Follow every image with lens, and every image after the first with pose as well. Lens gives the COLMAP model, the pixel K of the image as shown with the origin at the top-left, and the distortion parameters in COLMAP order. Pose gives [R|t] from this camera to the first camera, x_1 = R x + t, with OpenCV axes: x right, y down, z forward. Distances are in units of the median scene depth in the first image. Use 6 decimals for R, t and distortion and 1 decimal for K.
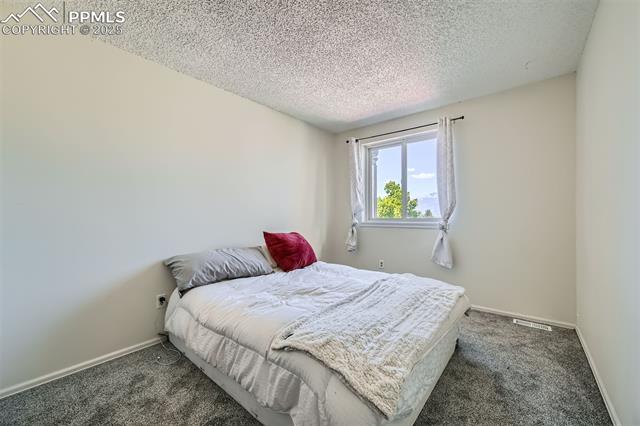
lens RADIAL K [[252.3, 0, 317.4], [0, 252.3, 215.1], [0, 0, 1]] dist [-0.003832, 0.000788]
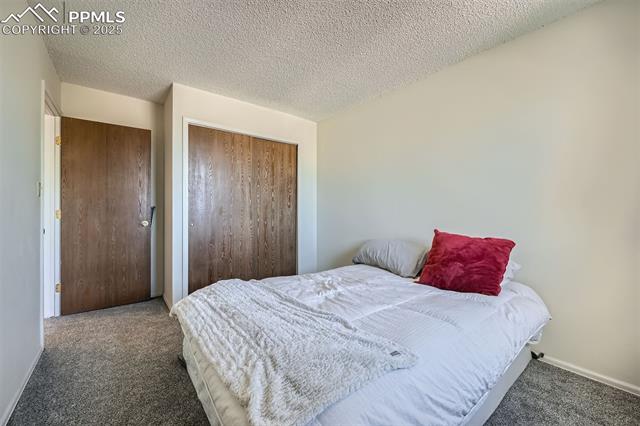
lens RADIAL K [[252.3, 0, 314.4], [0, 252.3, 208.3], [0, 0, 1]] dist [-0.003832, 0.000788]
pose [[-0.199971, -0.000430, -0.979802, 0.985931], [-0.002121, 0.999998, -0.000006, 0.008349], [0.979800, 0.002077, -0.199971, 1.258605]]
